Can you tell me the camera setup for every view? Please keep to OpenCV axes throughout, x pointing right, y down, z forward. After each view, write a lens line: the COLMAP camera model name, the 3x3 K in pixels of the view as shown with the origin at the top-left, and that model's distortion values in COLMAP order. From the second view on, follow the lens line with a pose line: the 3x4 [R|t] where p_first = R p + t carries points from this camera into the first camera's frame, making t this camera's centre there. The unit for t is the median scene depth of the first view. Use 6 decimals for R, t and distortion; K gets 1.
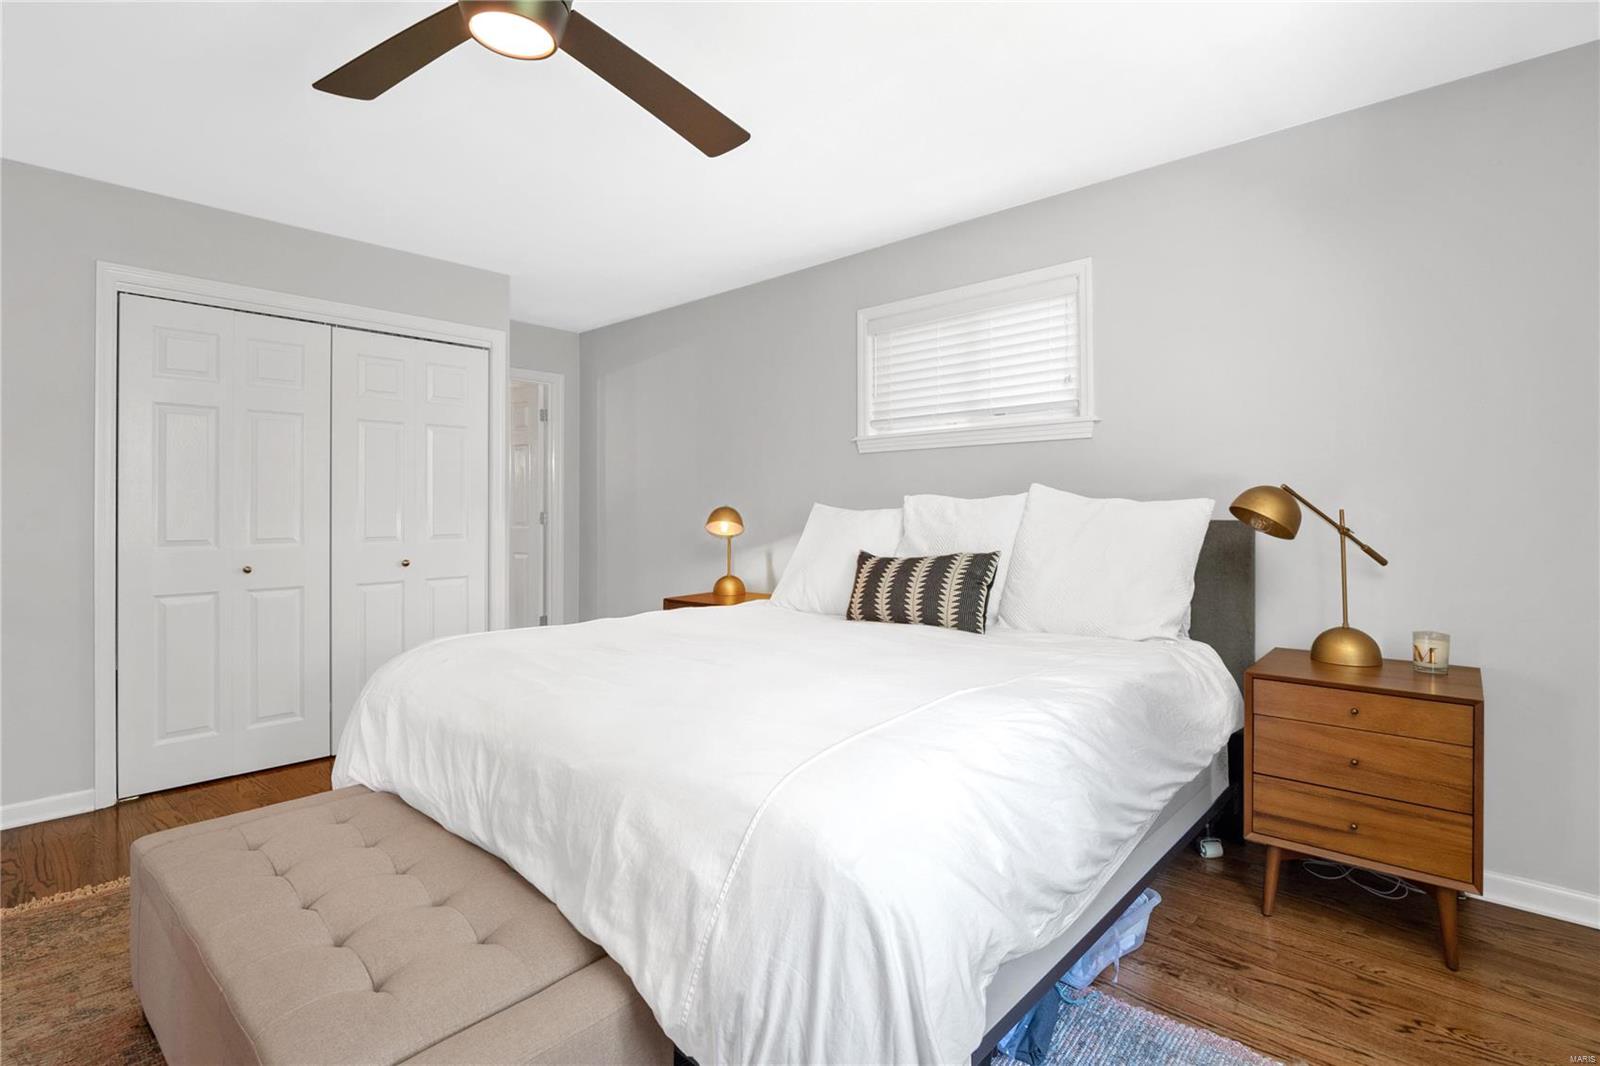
lens RADIAL K [[764.0, 0, 798.7], [0, 764.0, 521.9], [0, 0, 1]] dist [-0.011237, -0.000042]
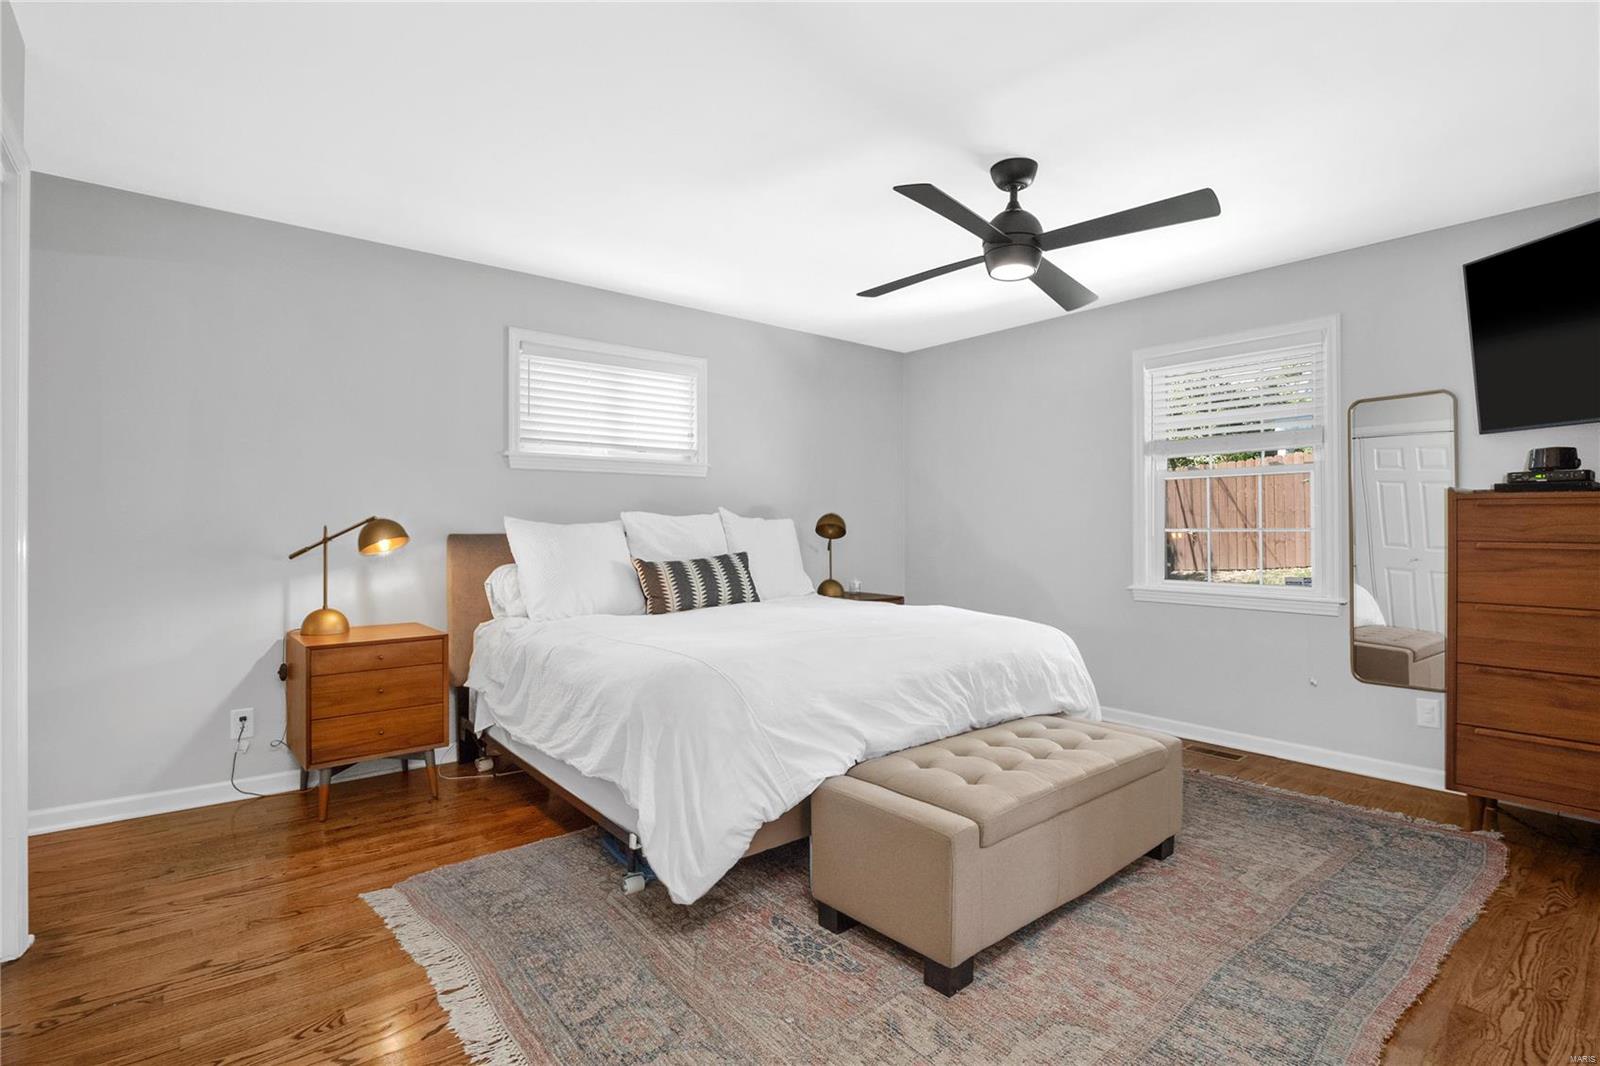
lens RADIAL K [[764.0, 0, 798.7], [0, 764.0, 529.1], [0, 0, 1]] dist [-0.011237, -0.000042]
pose [[0.147957, 0.000602, 0.988994, -1.080274], [0.011216, 0.999934, -0.002287, -0.000395], [-0.988930, 0.011431, 0.147941, 0.582101]]
